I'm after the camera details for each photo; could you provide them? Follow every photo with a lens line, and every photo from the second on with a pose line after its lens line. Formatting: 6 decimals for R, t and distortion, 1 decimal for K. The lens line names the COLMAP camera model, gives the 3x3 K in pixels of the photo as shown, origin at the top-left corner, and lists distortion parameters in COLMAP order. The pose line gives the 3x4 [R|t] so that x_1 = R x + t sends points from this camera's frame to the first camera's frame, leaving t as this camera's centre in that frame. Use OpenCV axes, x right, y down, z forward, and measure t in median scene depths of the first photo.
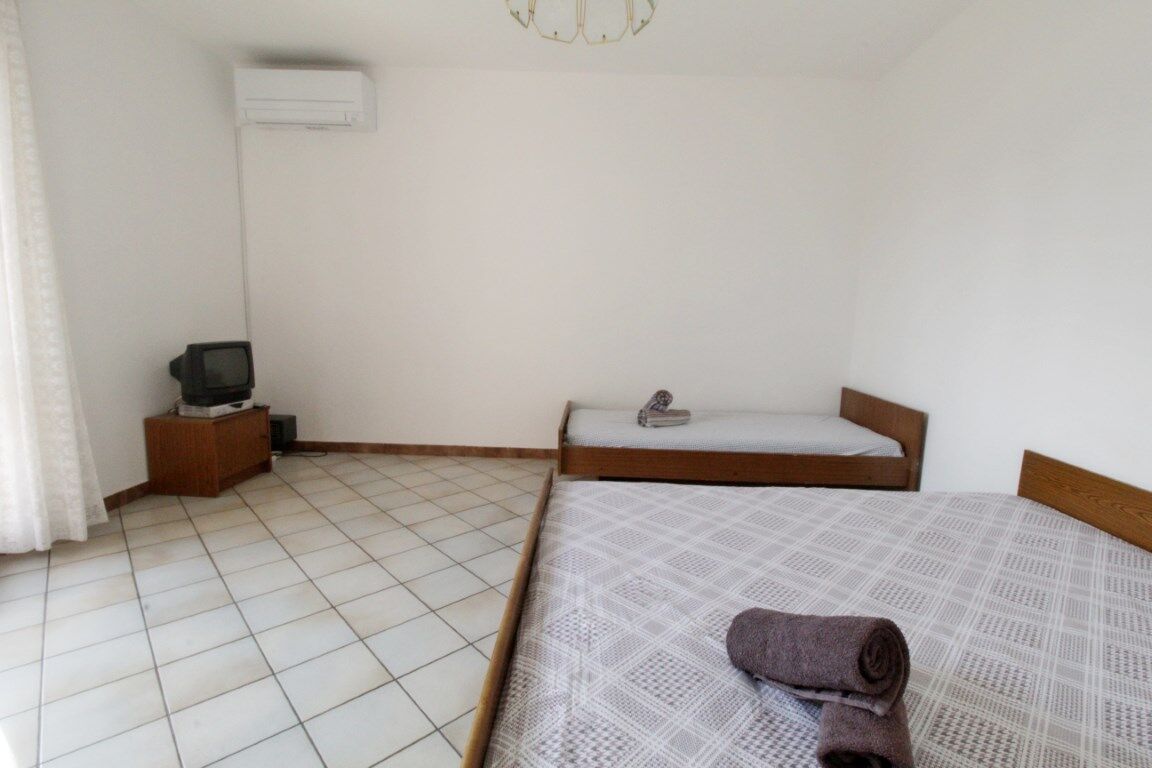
lens RADIAL K [[542.7, 0, 589.5], [0, 542.7, 390.7], [0, 0, 1]] dist [-0.004156, -0.010360]
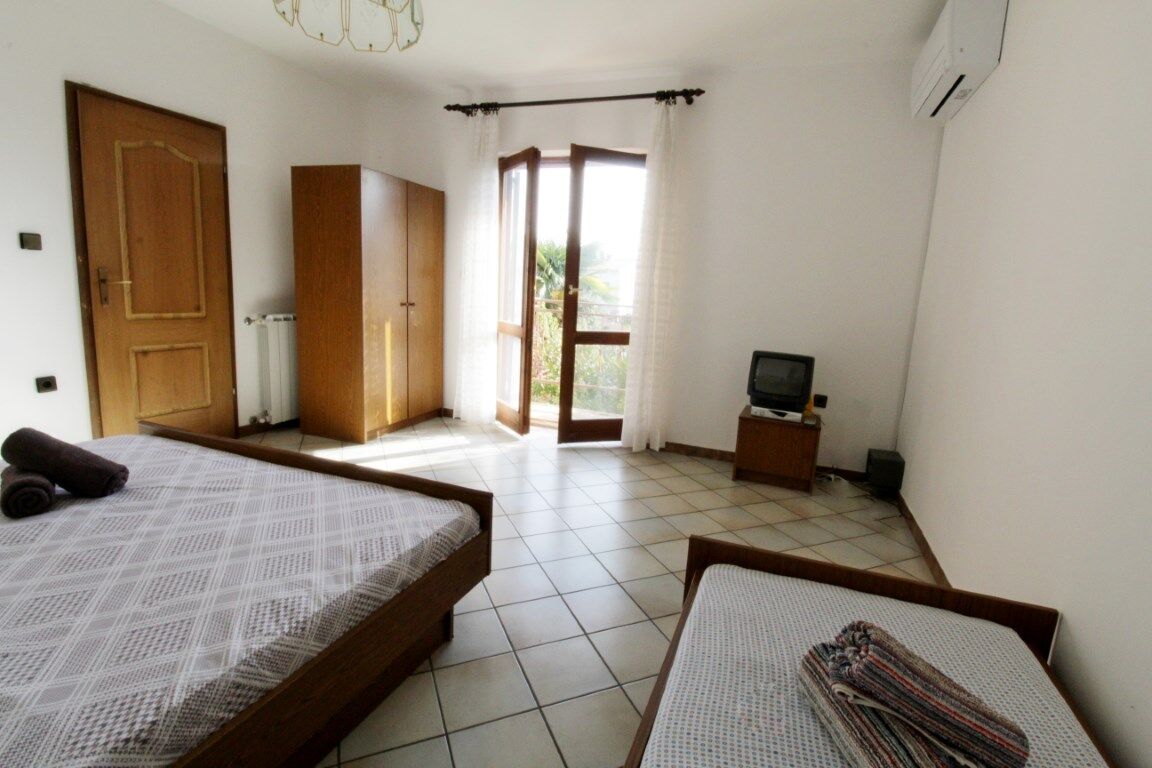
lens RADIAL K [[535.6, 0, 586.6], [0, 535.6, 382.1], [0, 0, 1]] dist [-0.002362, -0.000940]
pose [[-0.344436, 0.113272, -0.931951, 0.492808], [-0.209493, 0.958390, 0.193912, -0.171076], [0.915137, 0.262028, -0.306375, 1.049309]]
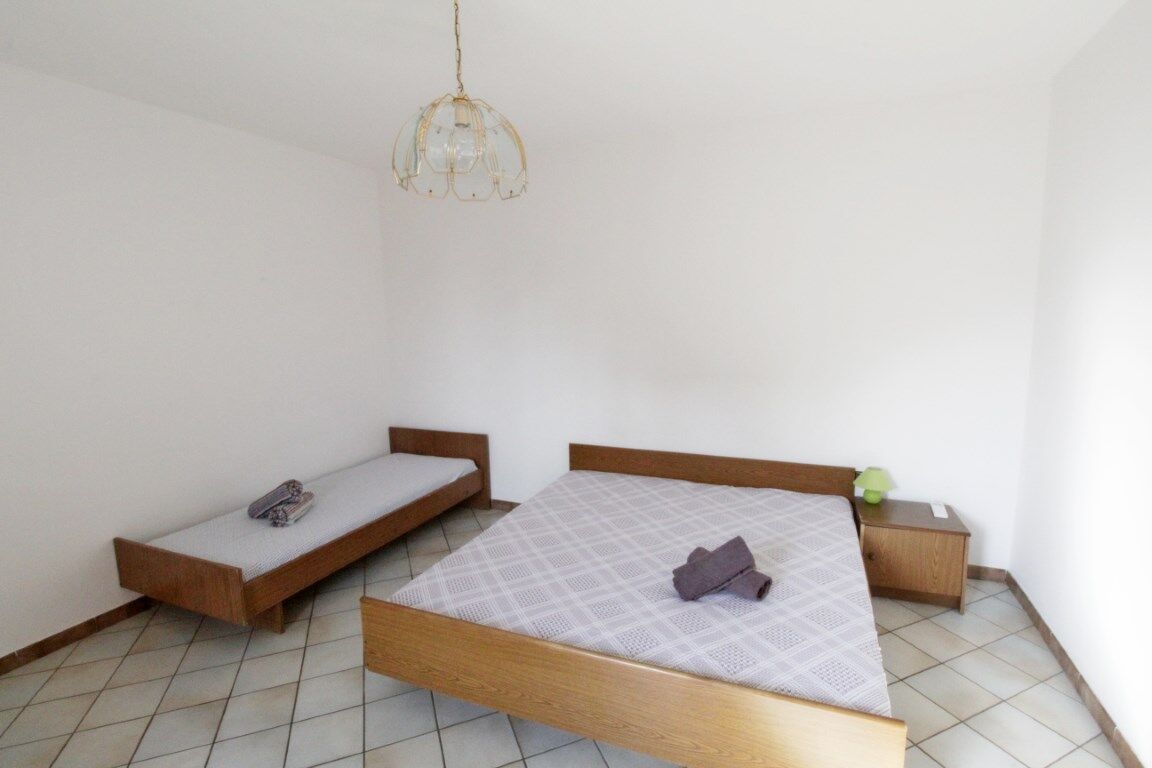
lens RADIAL K [[542.7, 0, 594.7], [0, 542.7, 382.1], [0, 0, 1]] dist [-0.004156, -0.010360]
pose [[0.360686, -0.166048, 0.917788, -0.568610], [0.174667, 0.978641, 0.108414, -0.200532], [-0.916186, 0.121204, 0.381985, 0.173534]]
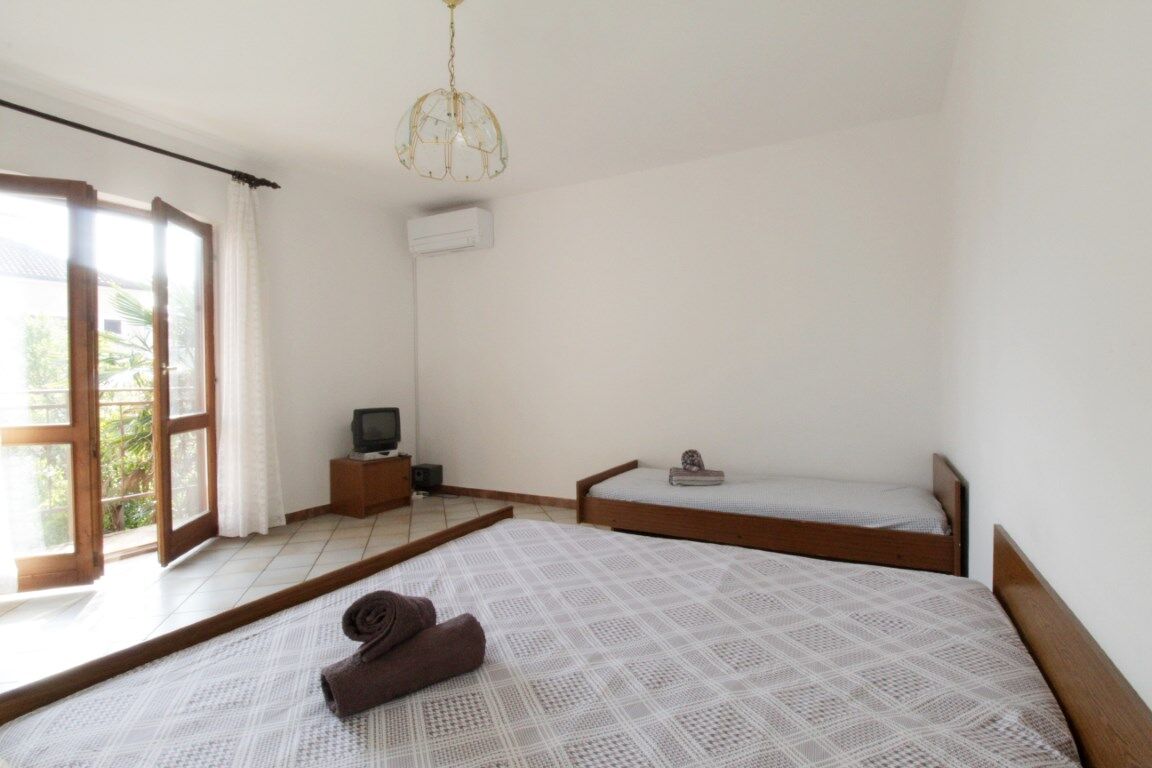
lens RADIAL K [[542.7, 0, 584.2], [0, 542.7, 386.9], [0, 0, 1]] dist [-0.004156, -0.010360]
pose [[0.886497, -0.031366, -0.461670, 0.490933], [-0.032393, 0.991046, -0.129532, 0.023396], [0.461599, 0.129784, 0.877543, -0.007104]]
